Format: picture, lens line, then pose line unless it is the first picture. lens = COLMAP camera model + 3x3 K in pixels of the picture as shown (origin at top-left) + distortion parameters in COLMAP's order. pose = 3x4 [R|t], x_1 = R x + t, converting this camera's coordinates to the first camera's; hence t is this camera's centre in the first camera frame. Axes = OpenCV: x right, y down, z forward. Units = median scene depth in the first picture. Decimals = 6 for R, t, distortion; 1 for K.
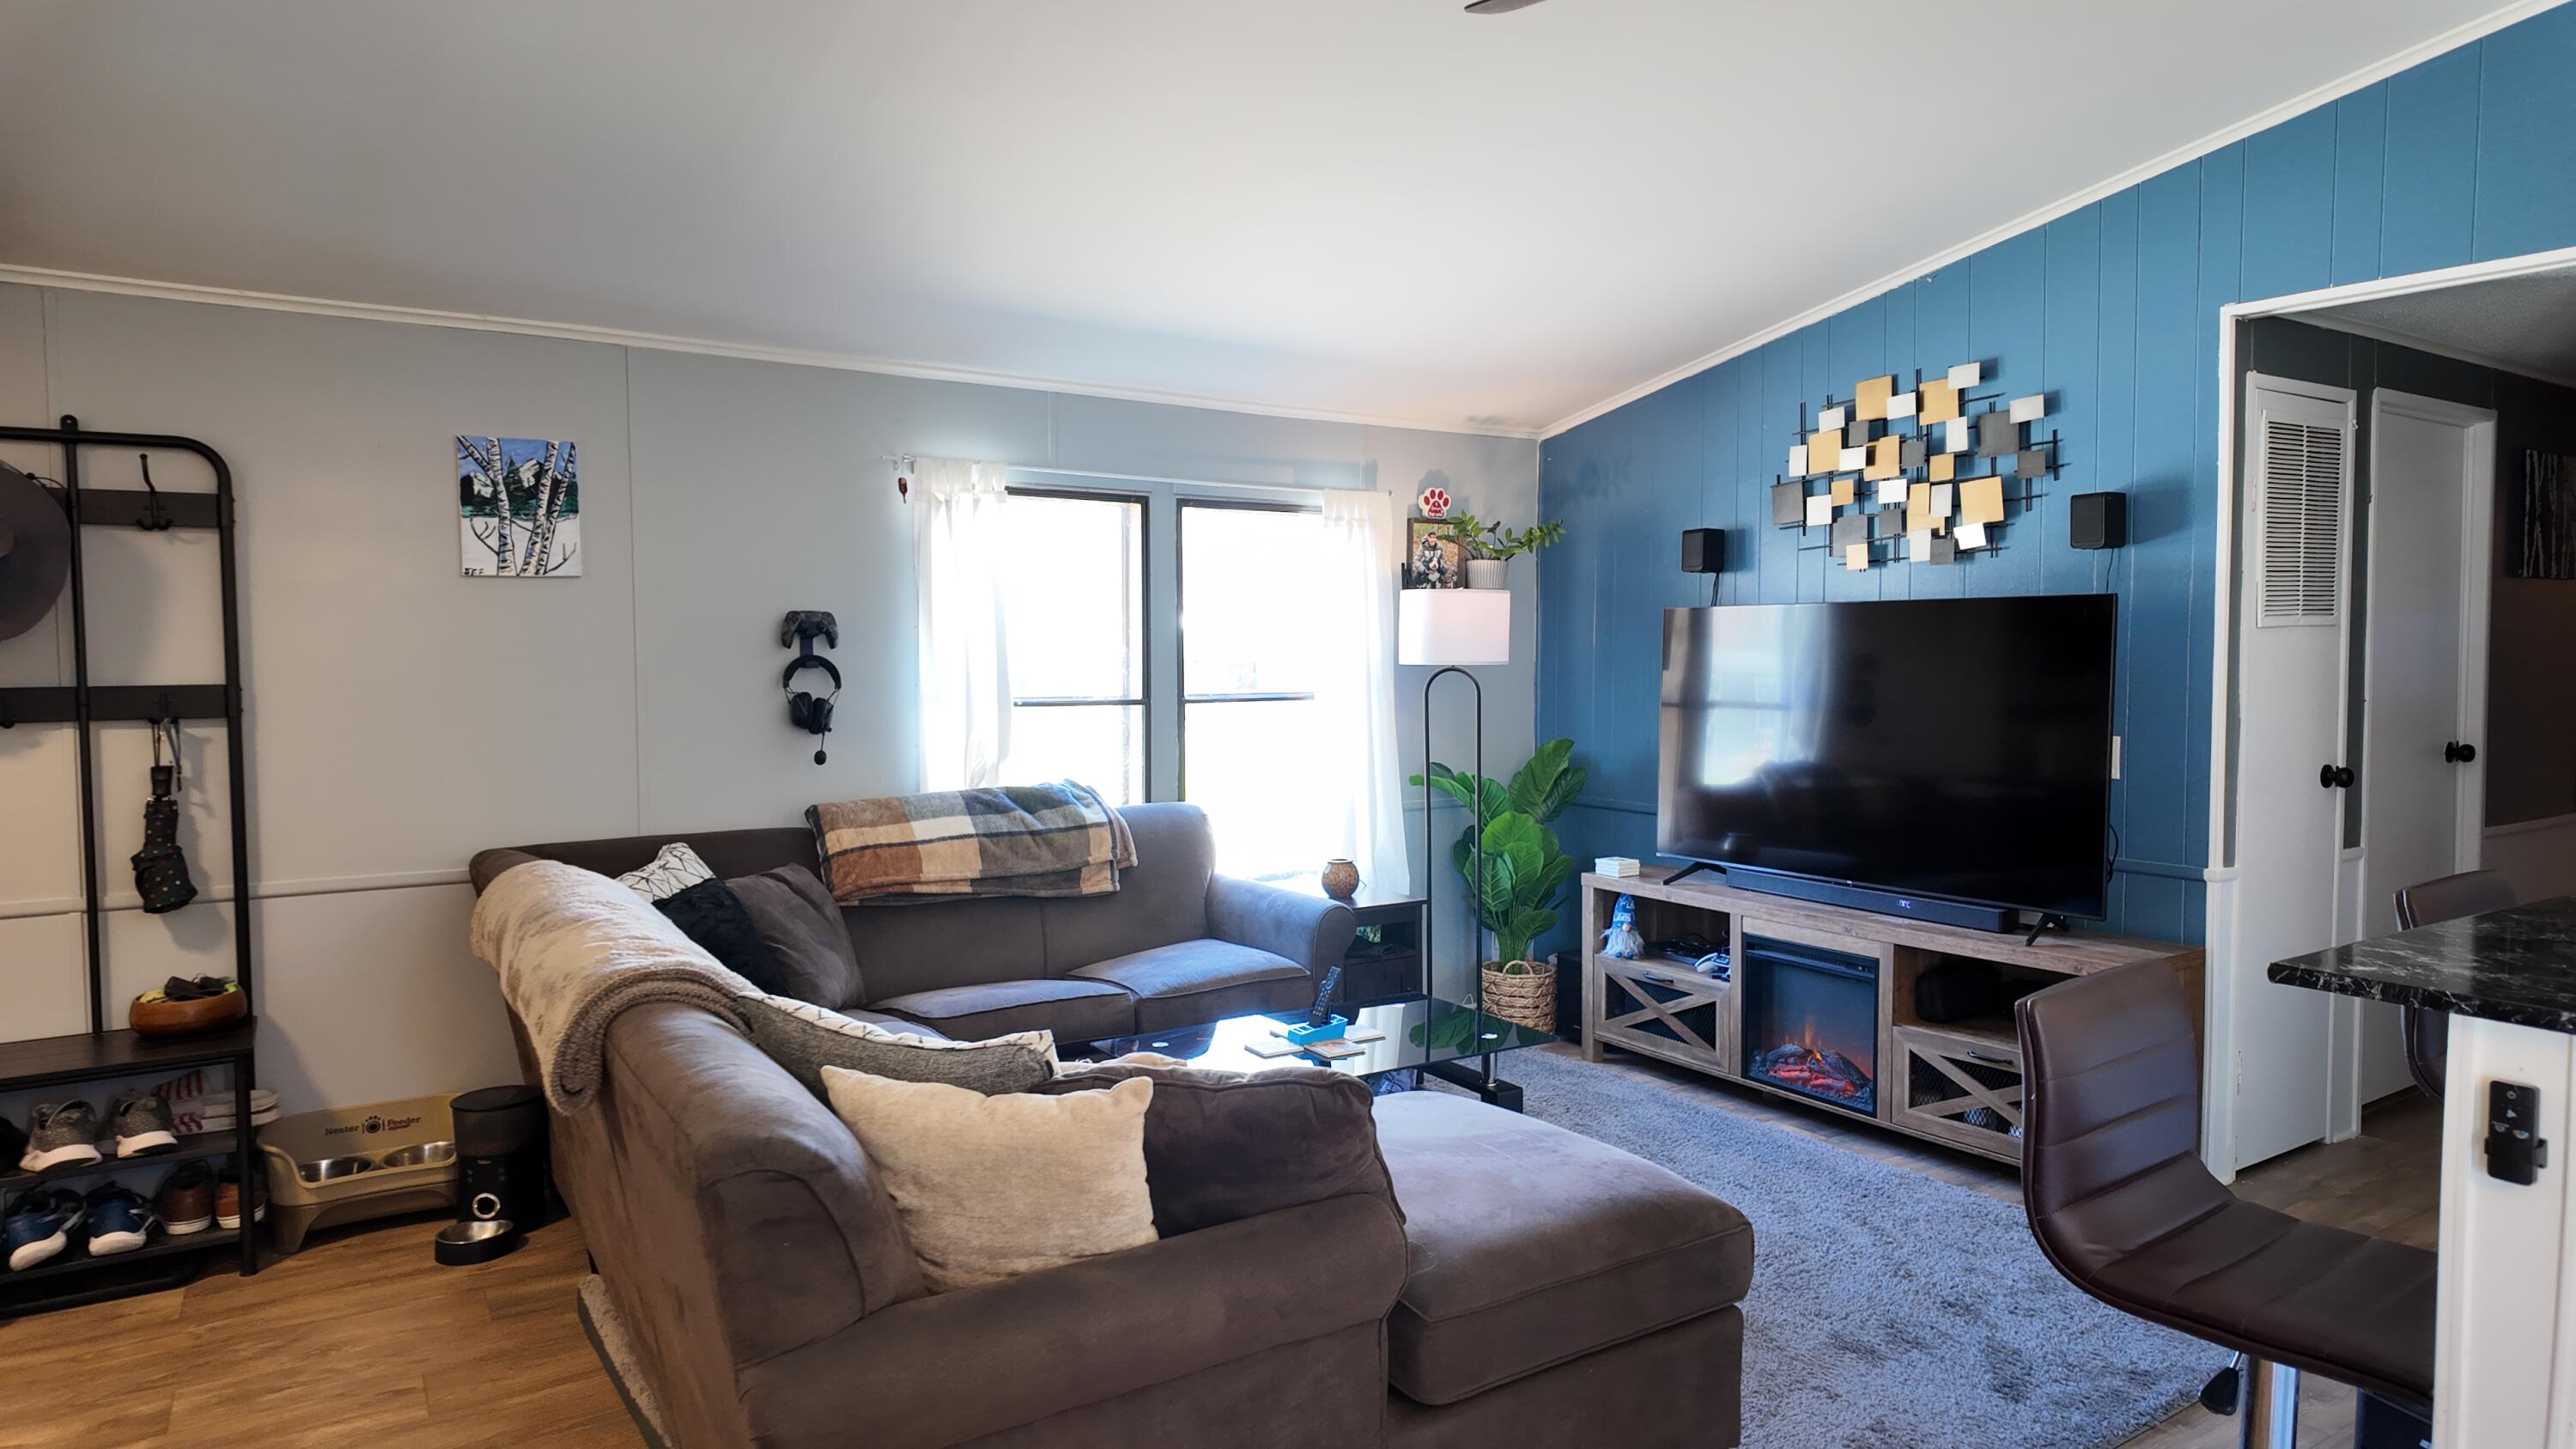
lens RADIAL K [[1497.1, 0, 1295.7], [0, 1497.1, 726.3], [0, 0, 1]] dist [0.089400, -0.101305]
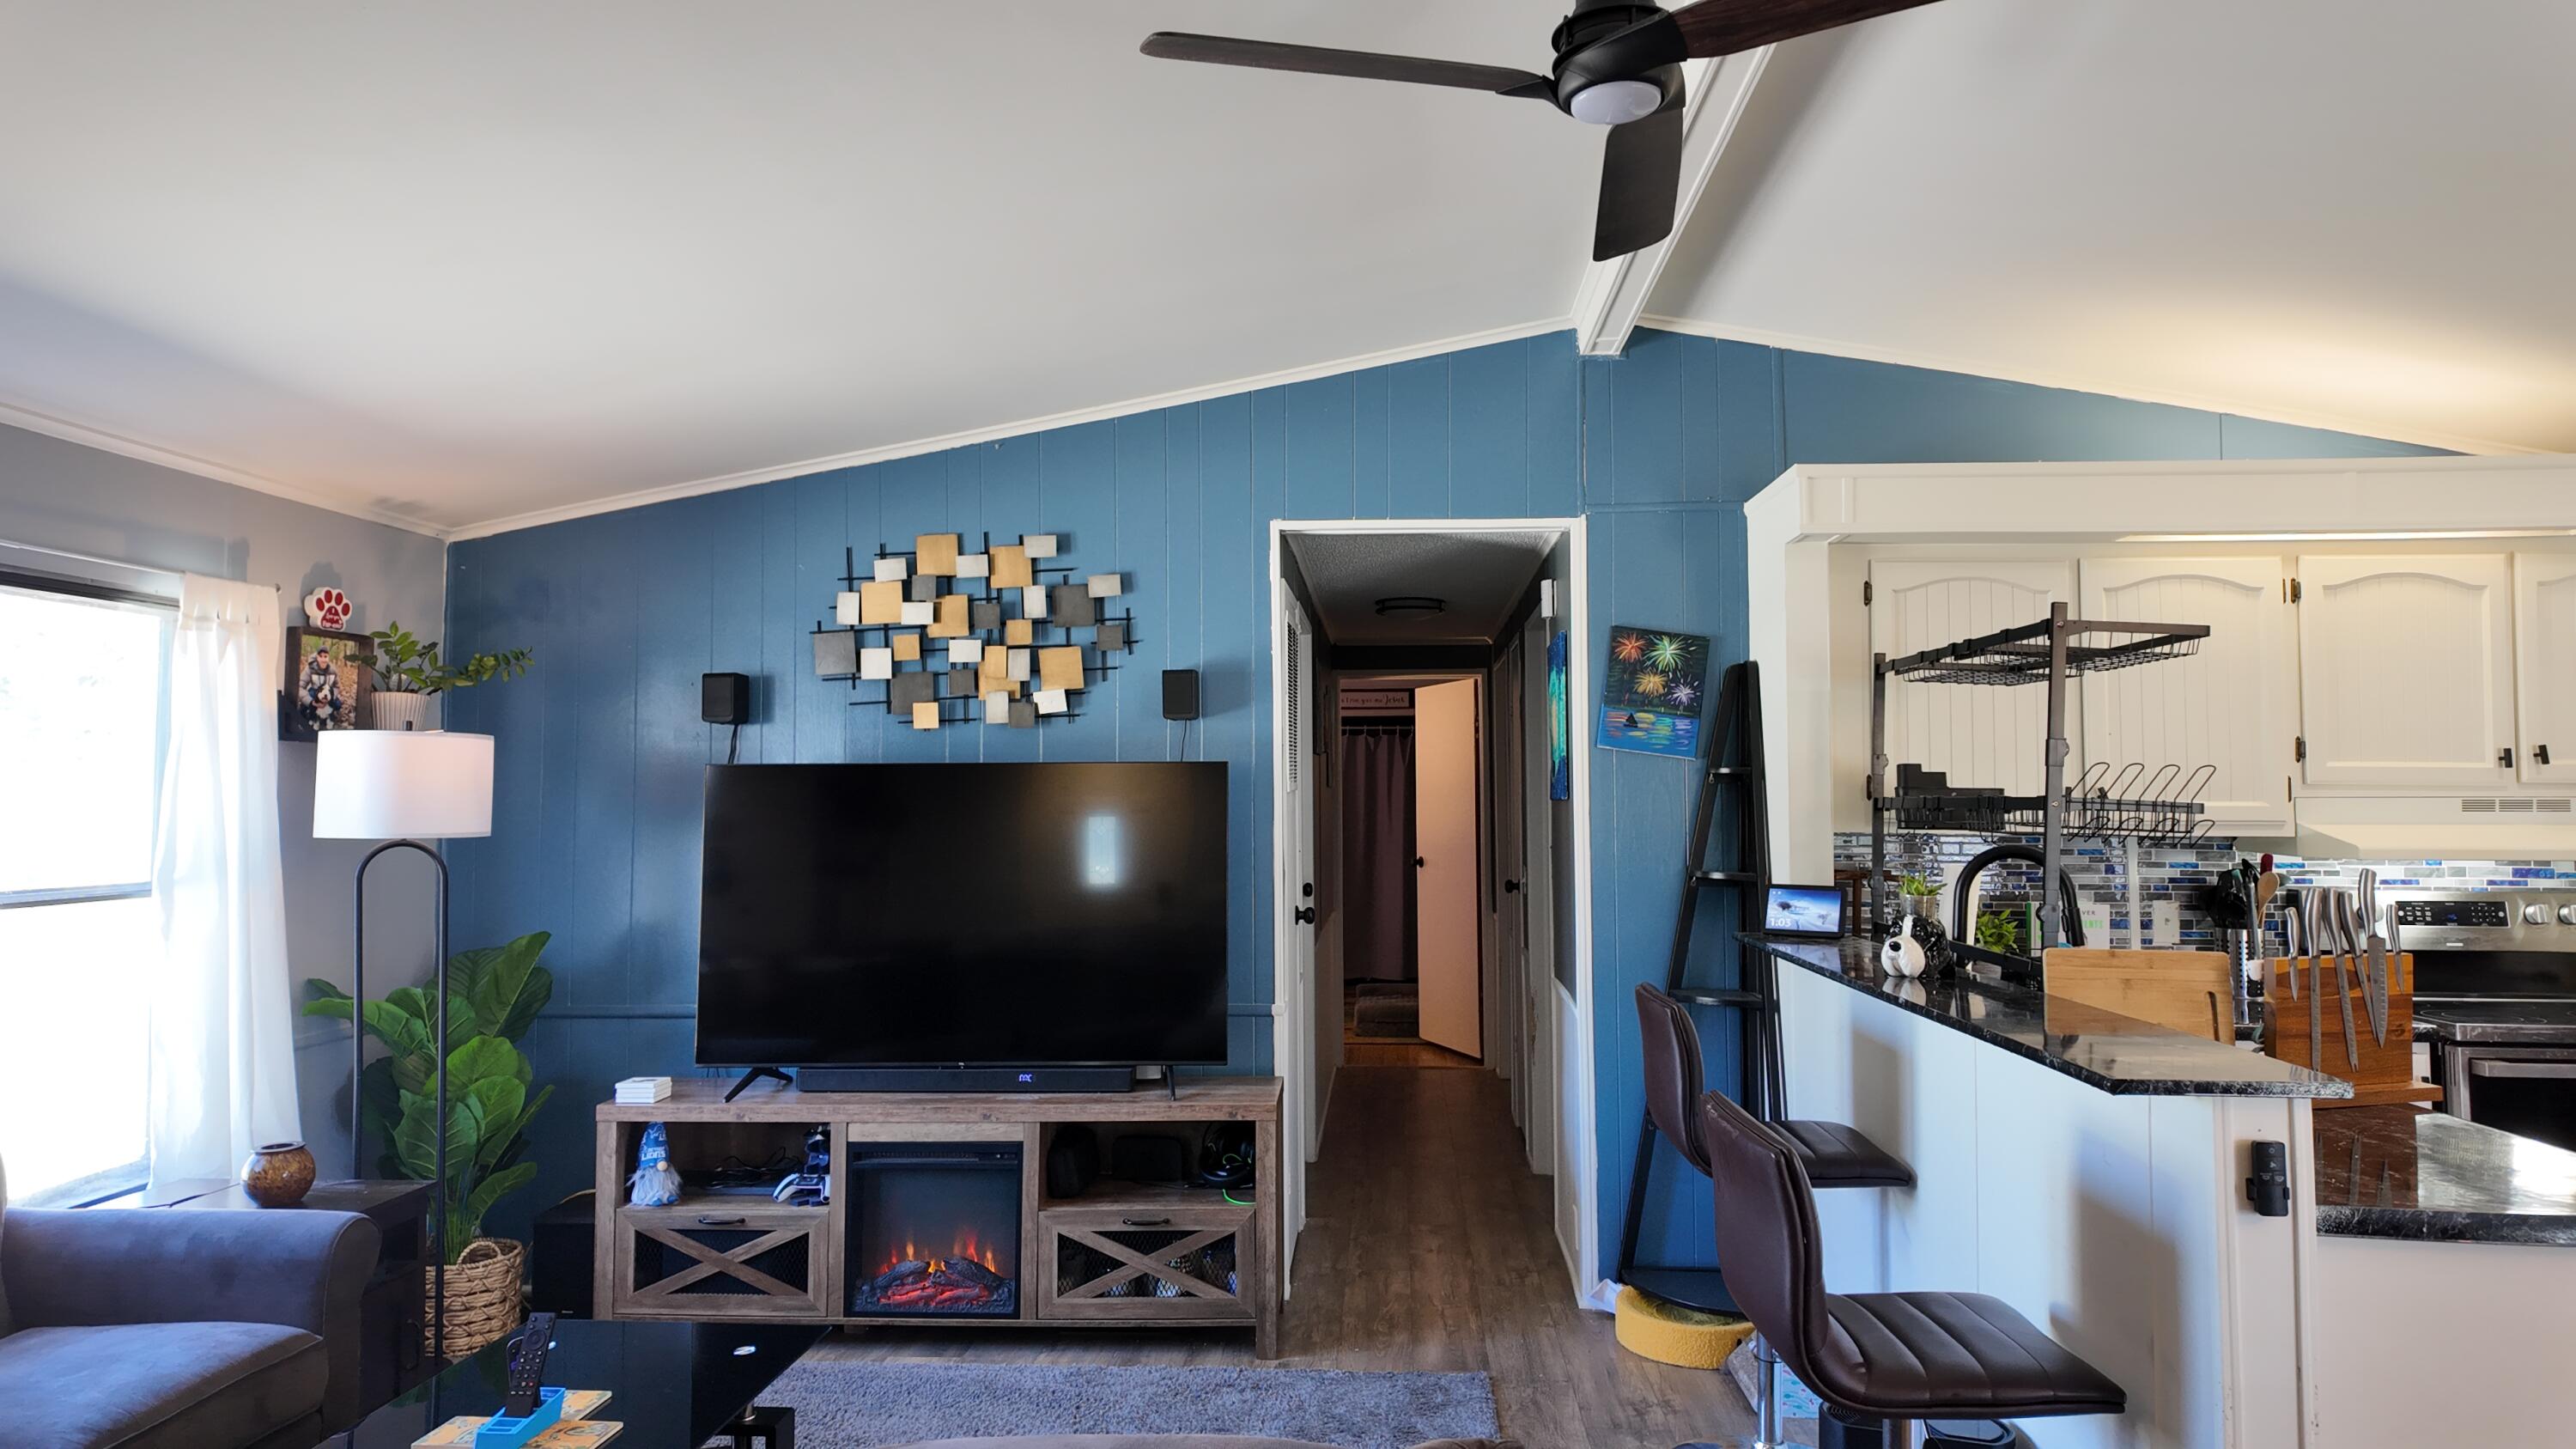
lens RADIAL K [[1497.1, 0, 1295.7], [0, 1497.1, 726.3], [0, 0, 1]] dist [0.089400, -0.101305]
pose [[0.602383, 0.038611, 0.797273, -0.253196], [0.042500, 0.995861, -0.080340, -0.020198], [-0.797075, 0.082280, 0.598249, 0.260203]]
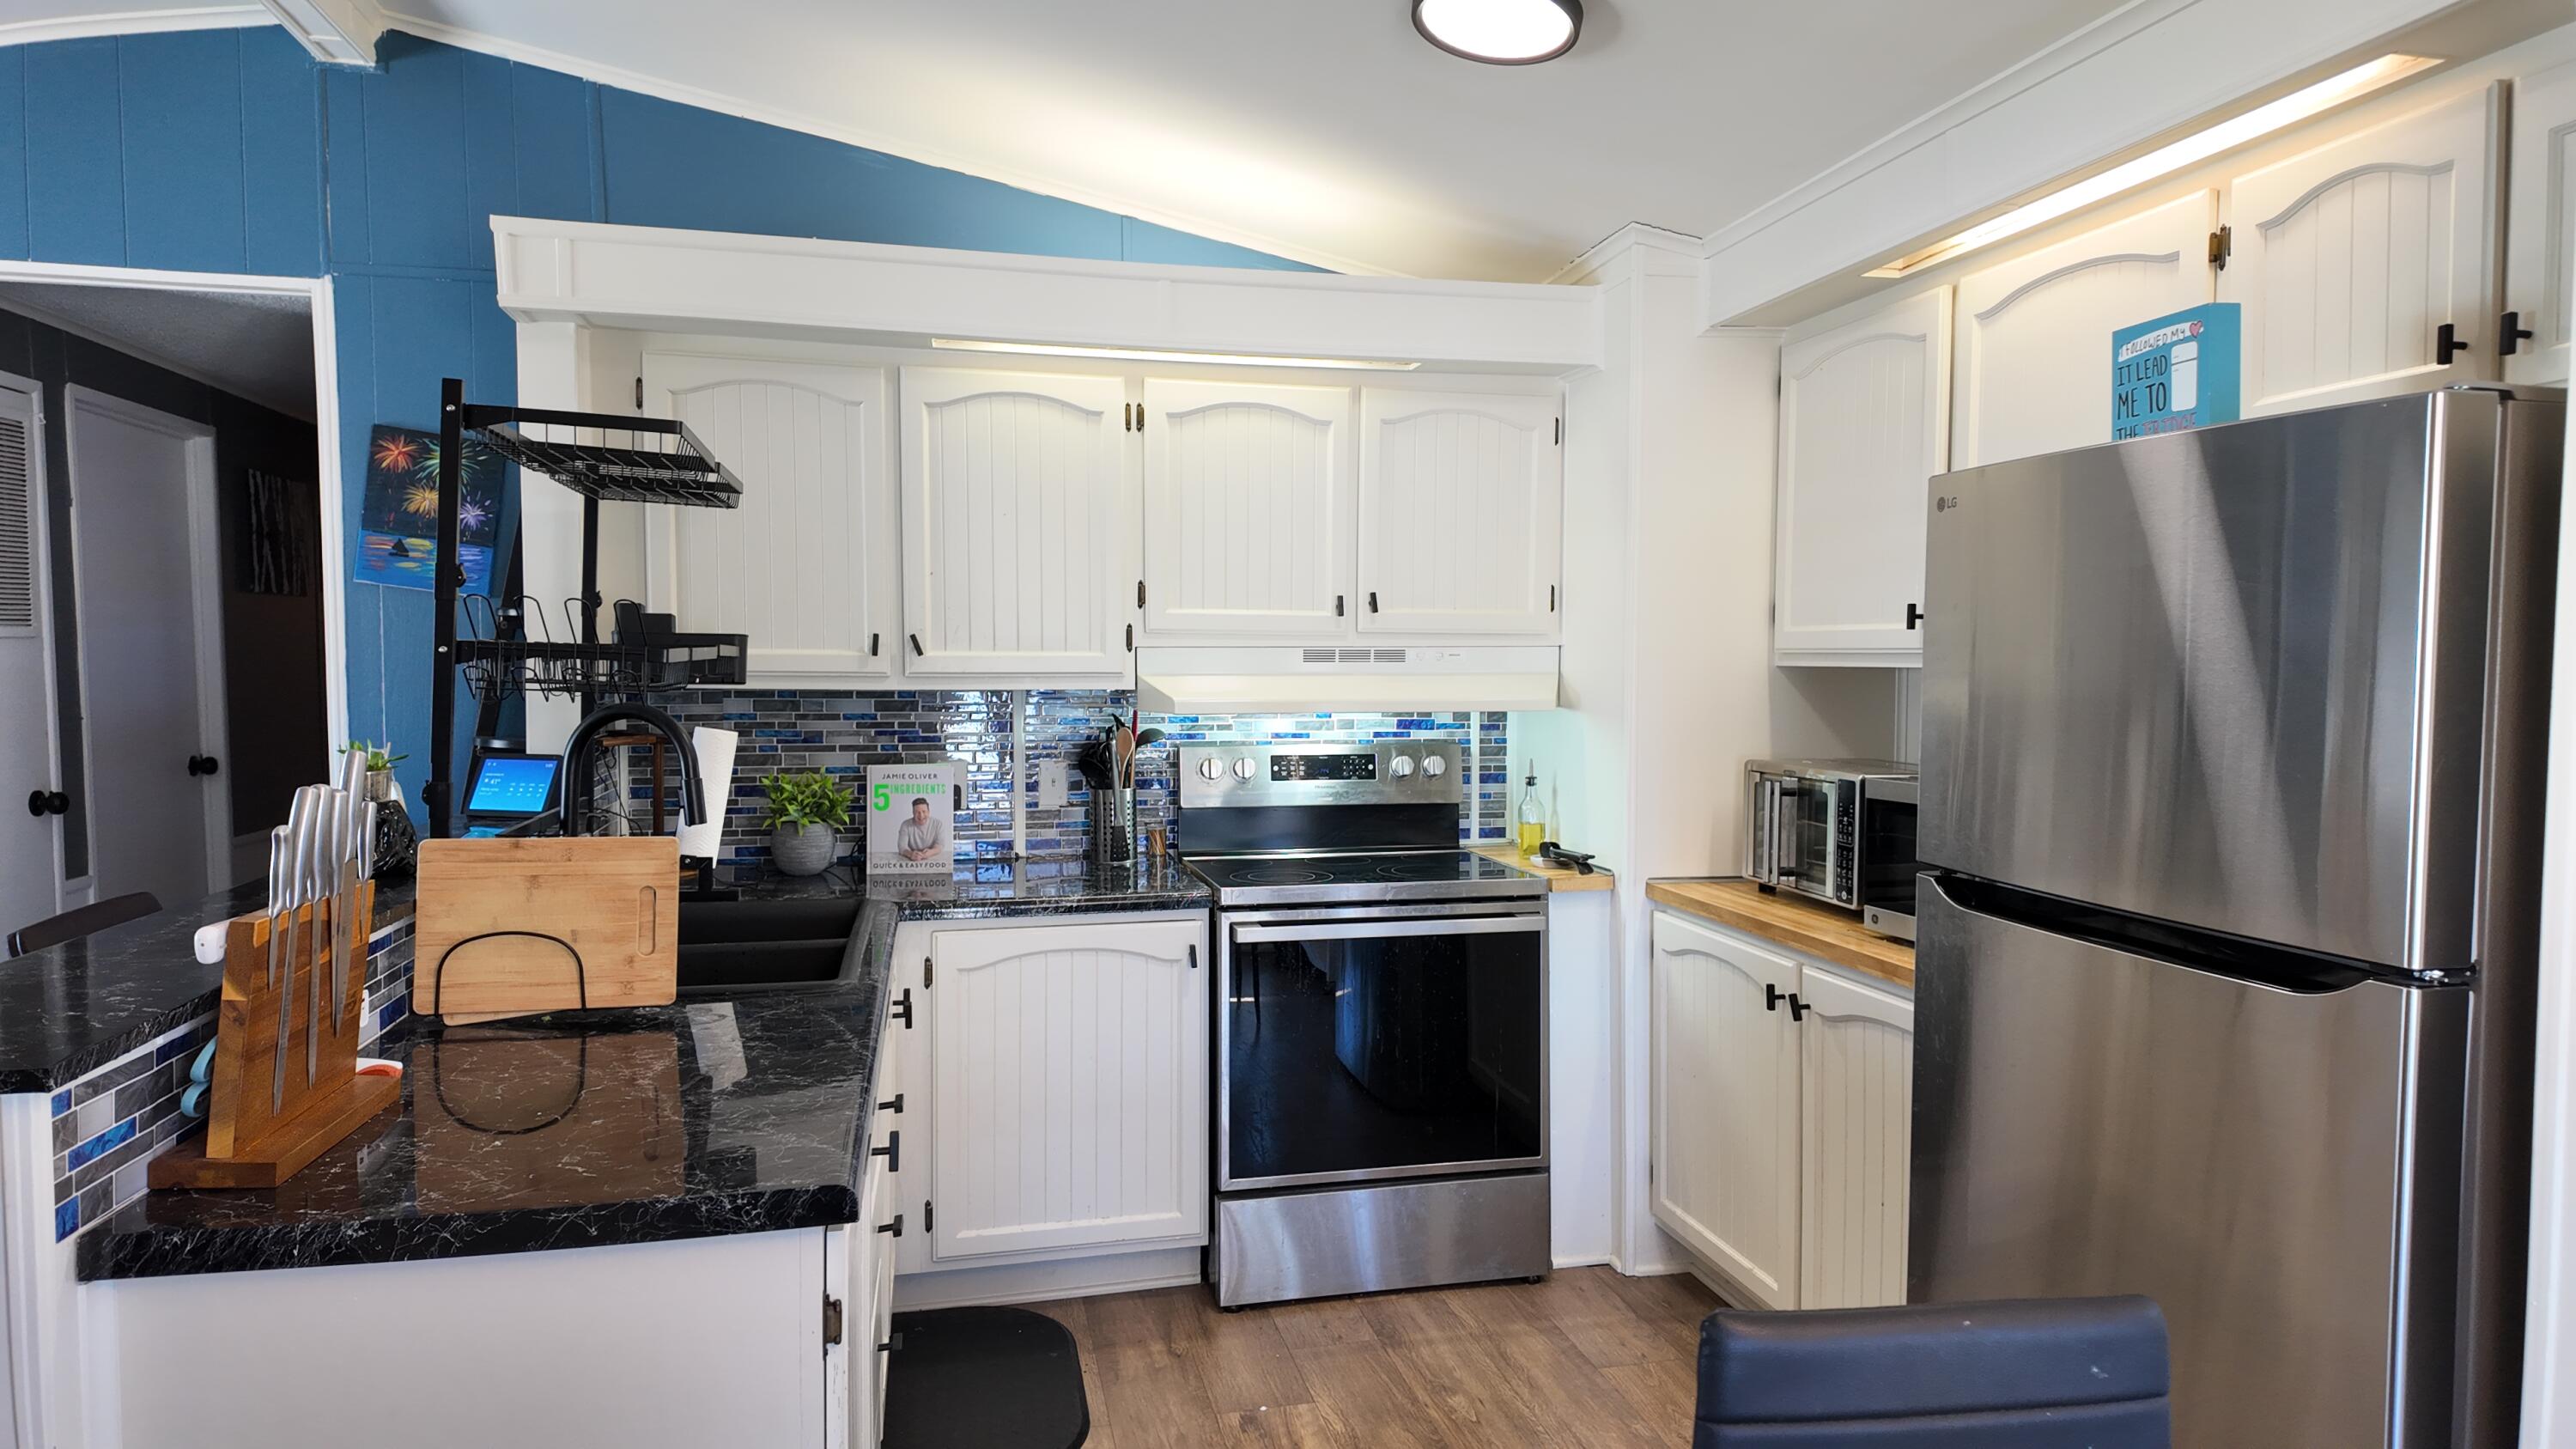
lens RADIAL K [[1497.1, 0, 1295.7], [0, 1497.1, 726.3], [0, 0, 1]] dist [0.089400, -0.101305]
pose [[0.341843, -0.045214, 0.938669, 0.074406], [0.049773, 0.998311, 0.029961, -0.003206], [-0.938438, 0.036479, 0.343516, -0.017318]]
